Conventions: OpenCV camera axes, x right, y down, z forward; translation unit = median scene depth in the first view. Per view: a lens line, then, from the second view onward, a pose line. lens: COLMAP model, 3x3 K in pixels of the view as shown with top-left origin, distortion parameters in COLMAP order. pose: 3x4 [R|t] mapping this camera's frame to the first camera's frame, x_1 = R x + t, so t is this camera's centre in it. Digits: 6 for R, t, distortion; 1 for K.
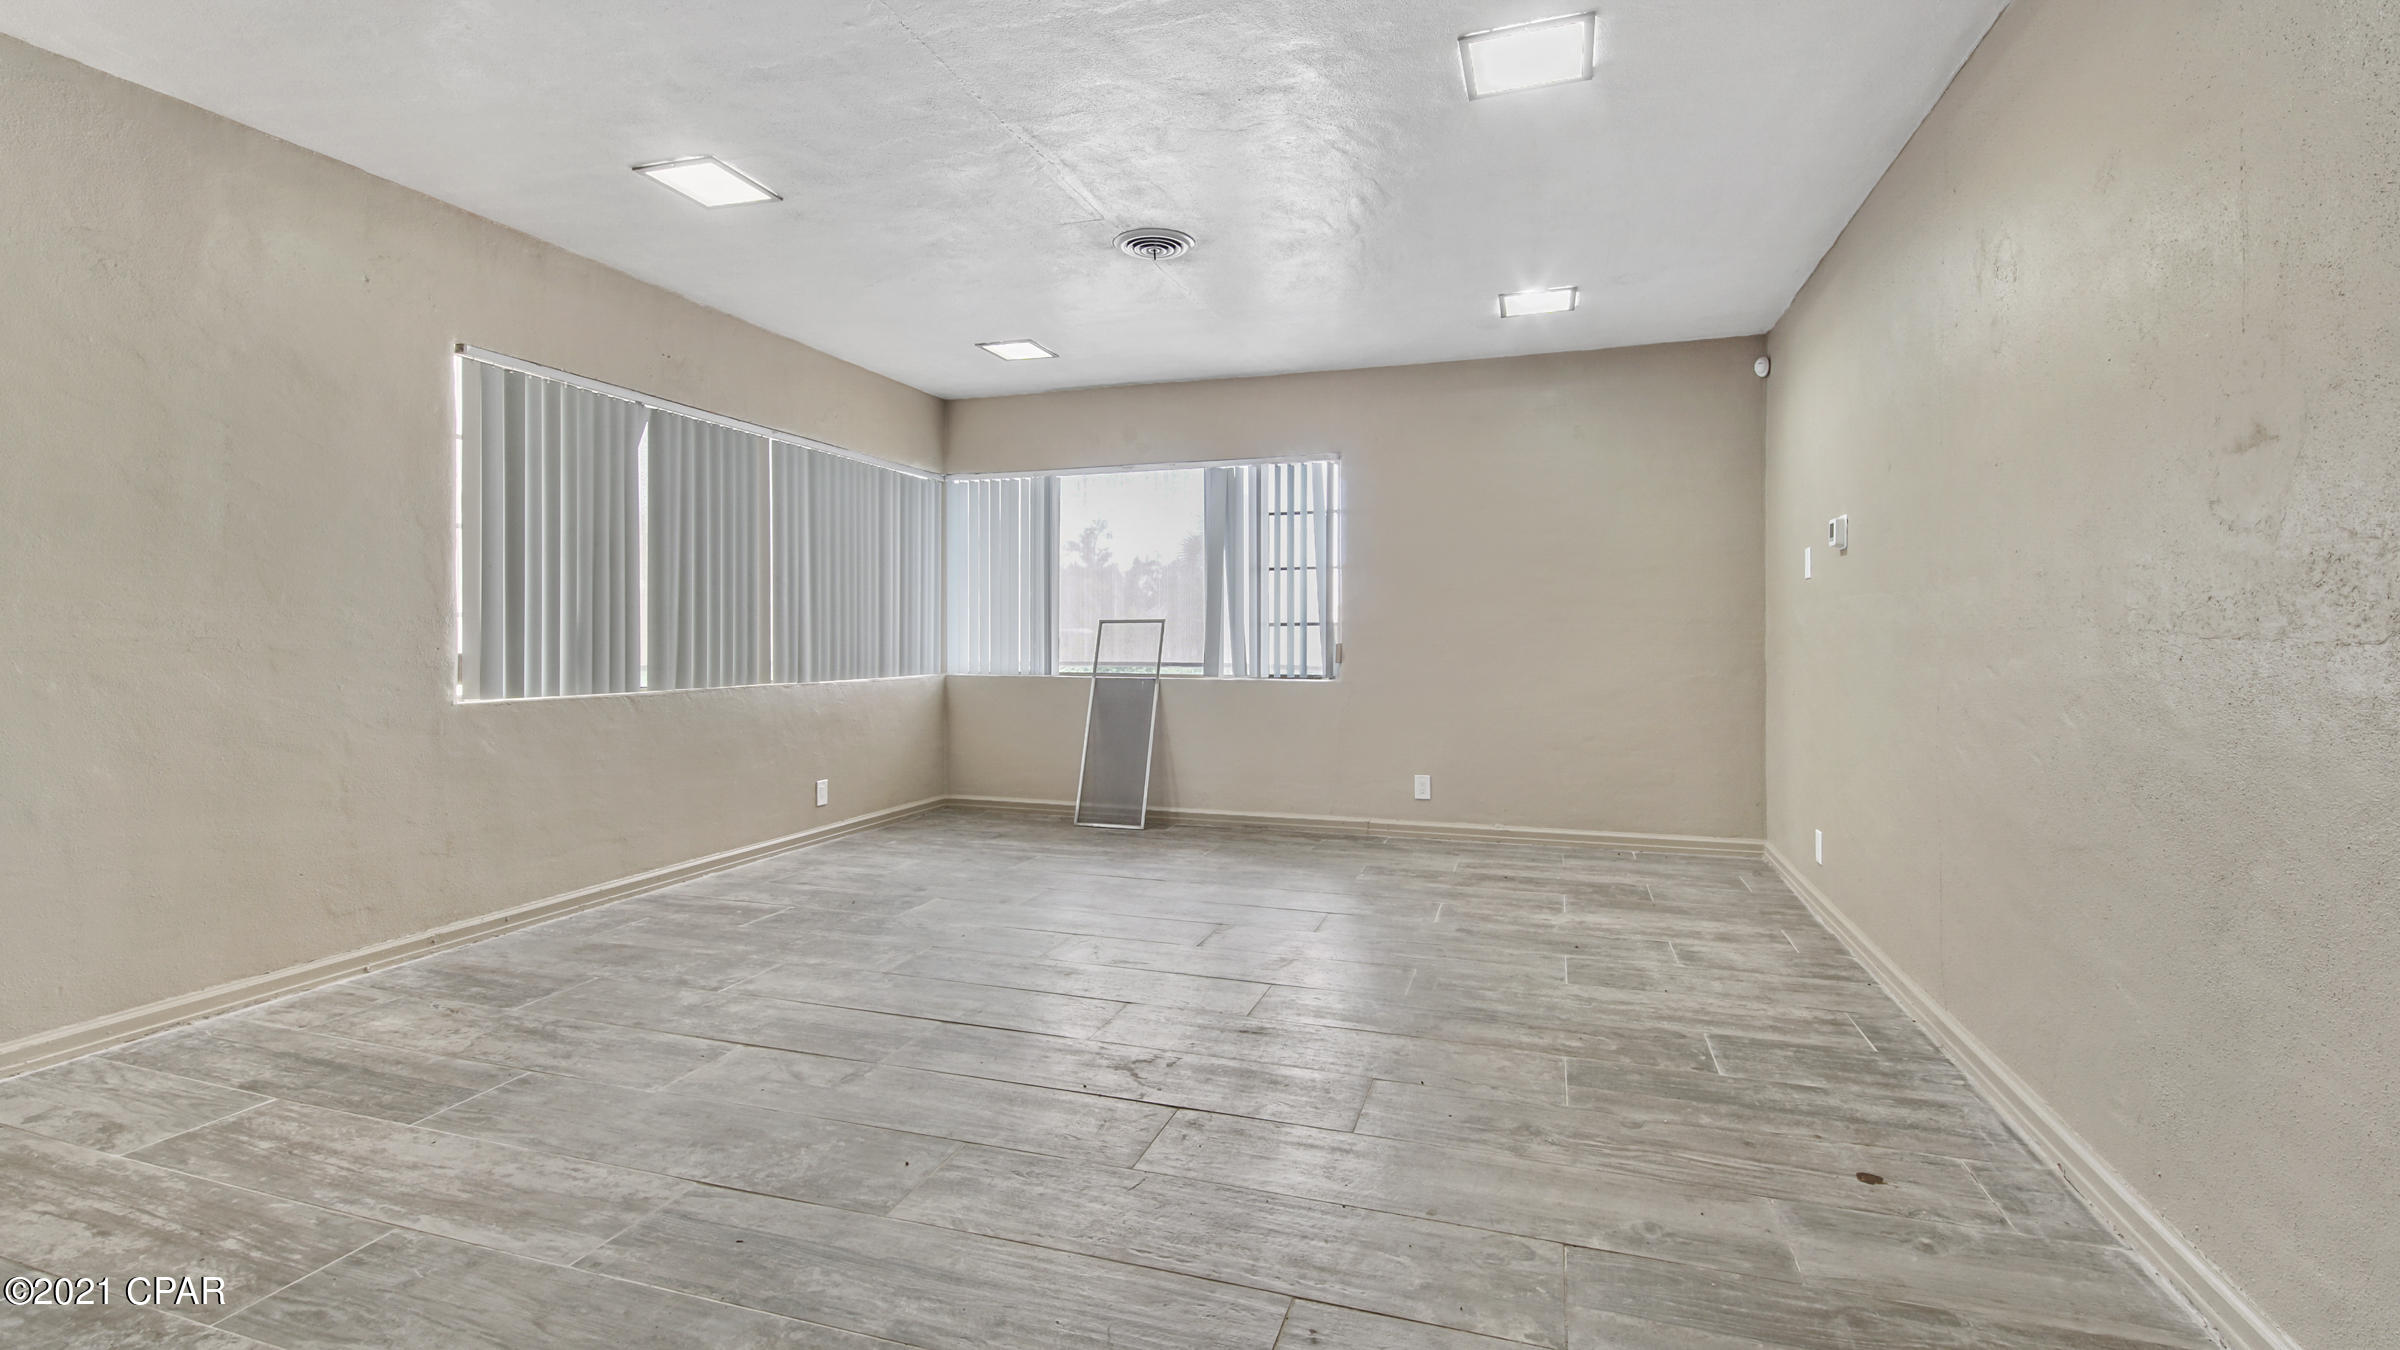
lens RADIAL K [[1066.3, 0, 1200.0], [0, 1066.3, 675.0], [0, 0, 1]] dist [0.038760, -0.025310]
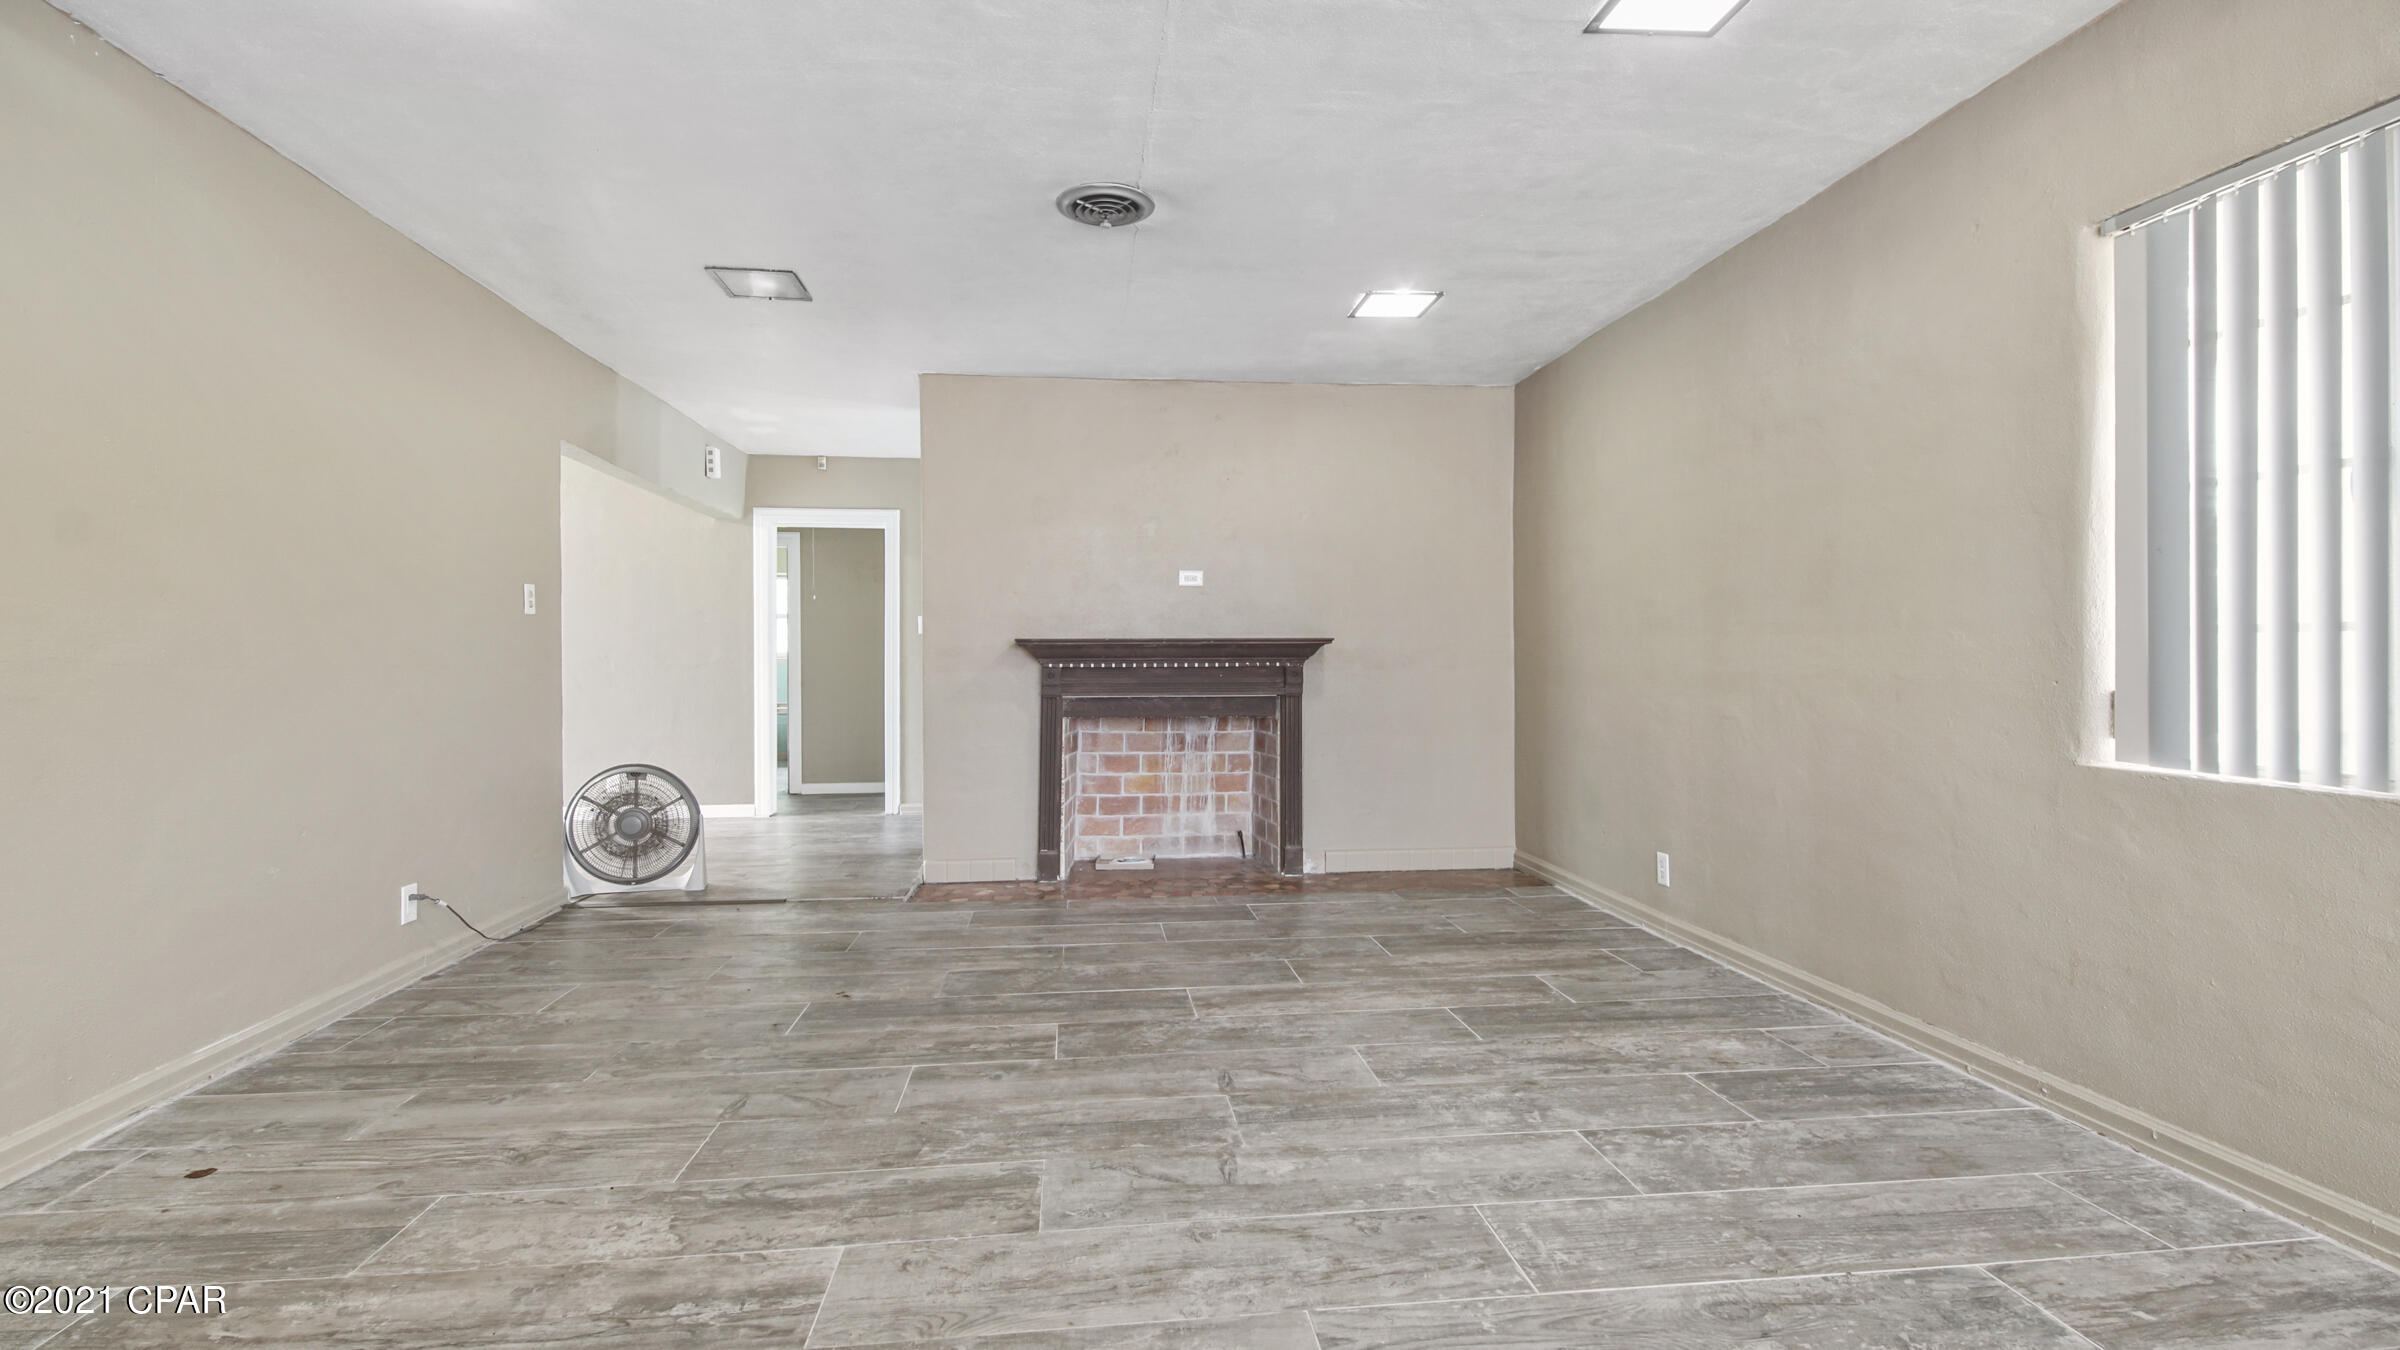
lens RADIAL K [[1066.3, 0, 1200.0], [0, 1066.3, 675.0], [0, 0, 1]] dist [0.038760, -0.025310]
pose [[-0.908344, 0.004011, -0.418206, 0.139825], [-0.016428, 0.998840, 0.045262, -0.073466], [0.417902, 0.047984, -0.907224, 1.948578]]
